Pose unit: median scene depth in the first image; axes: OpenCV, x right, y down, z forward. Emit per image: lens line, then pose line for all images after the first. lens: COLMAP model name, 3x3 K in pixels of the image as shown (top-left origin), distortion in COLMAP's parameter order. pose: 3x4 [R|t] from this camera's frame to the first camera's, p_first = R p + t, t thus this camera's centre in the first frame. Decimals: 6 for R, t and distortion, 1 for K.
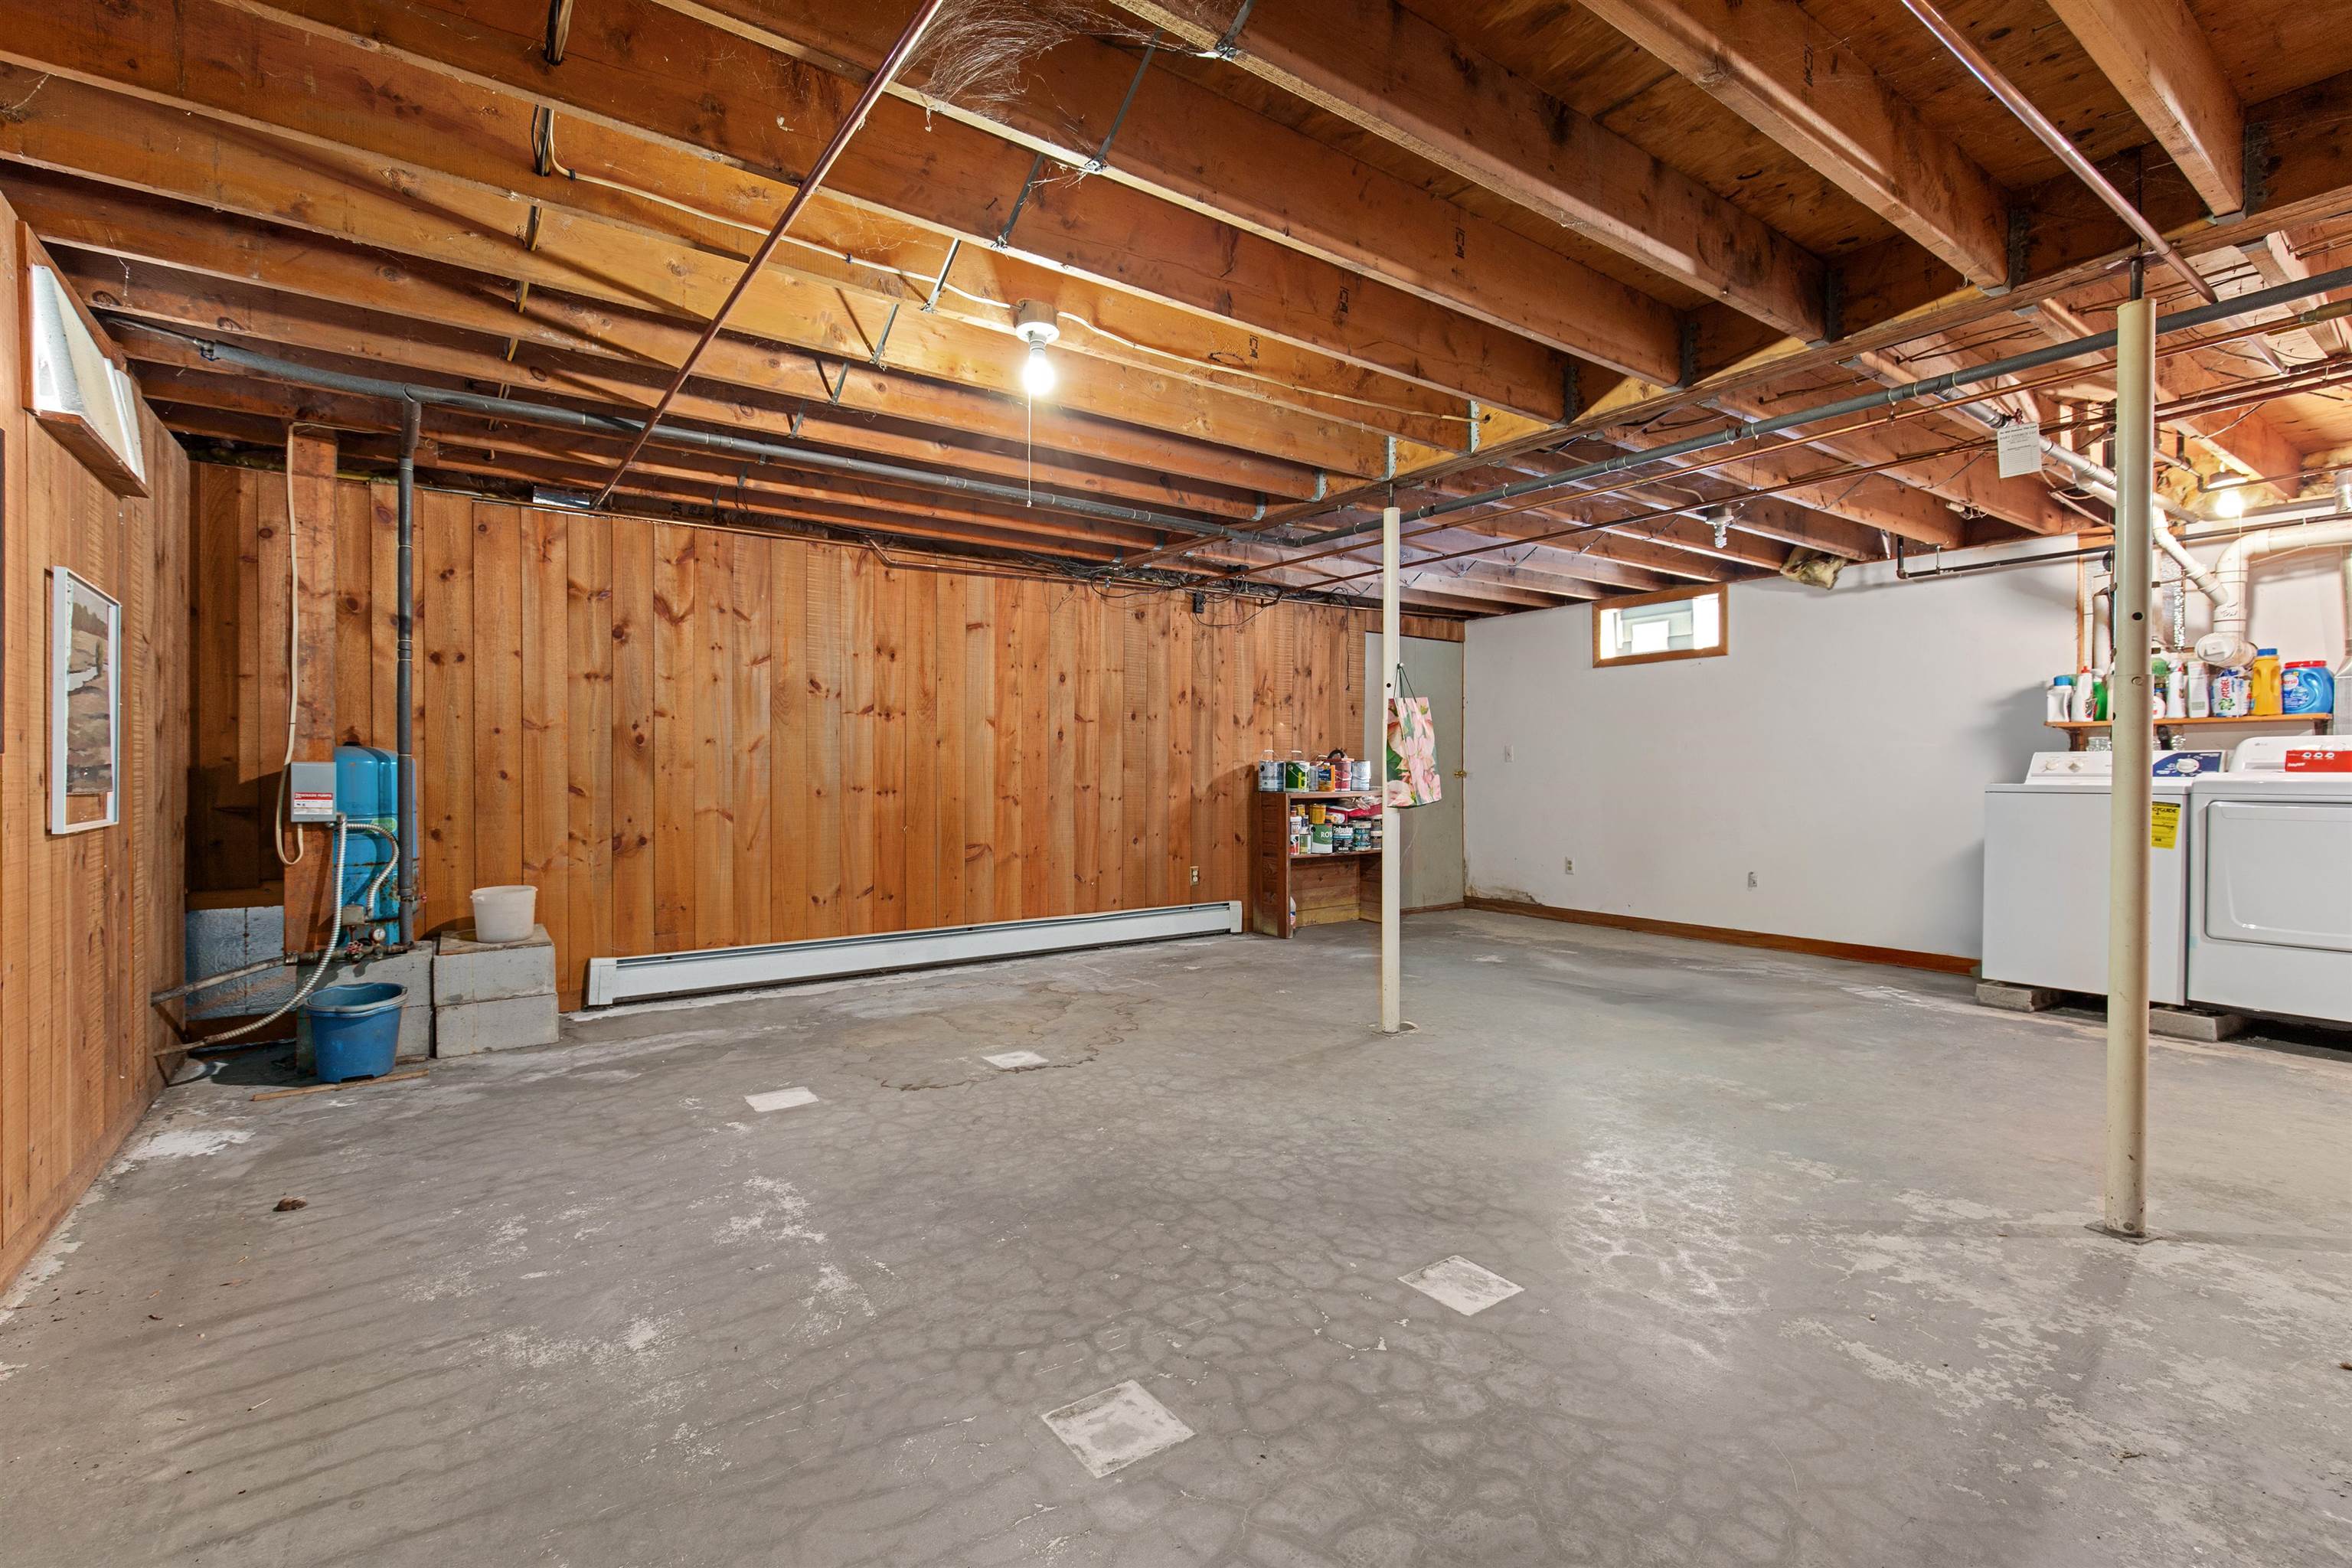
lens RADIAL K [[1060.3, 0, 1175.8], [0, 1060.3, 773.3], [0, 0, 1]] dist [0.004129, 0.000058]
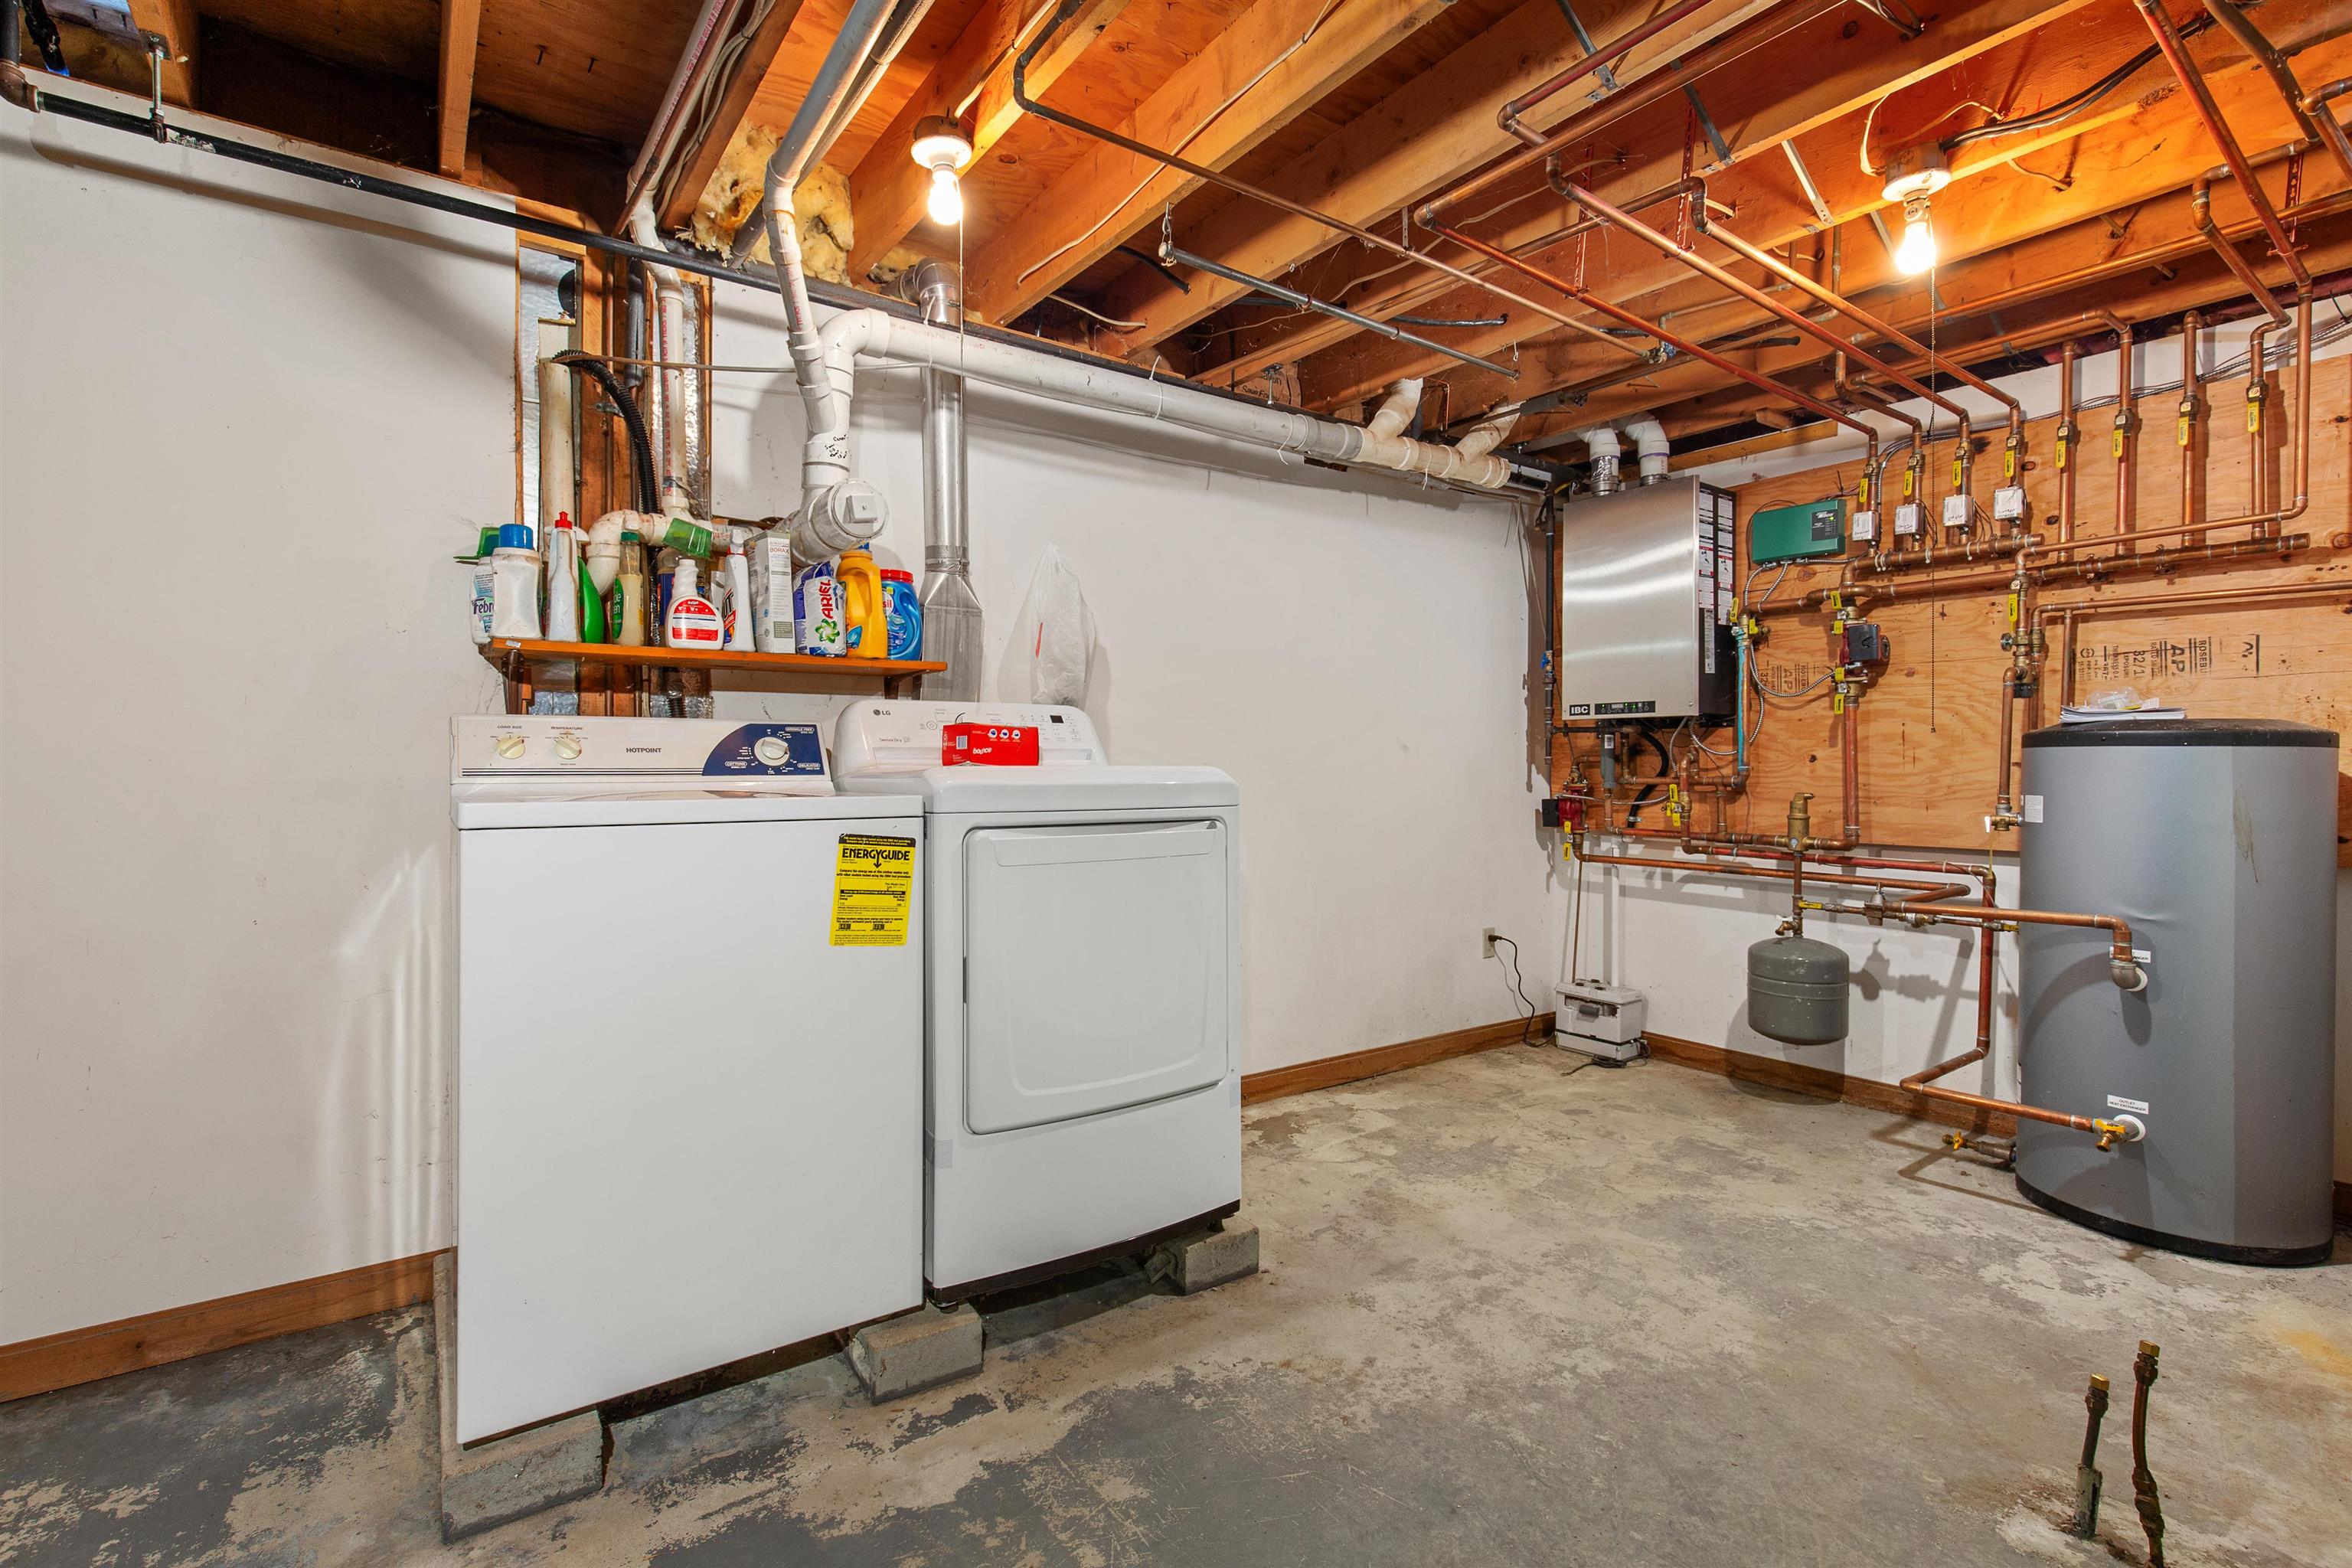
lens RADIAL K [[1060.3, 0, 1173.8], [0, 1060.3, 774.6], [0, 0, 1]] dist [0.004129, 0.000058]
pose [[-0.003703, -0.007040, 0.999968, 0.476472], [0.004267, 0.999966, 0.007056, 0.000469], [-0.999984, 0.004293, -0.003673, 0.829558]]
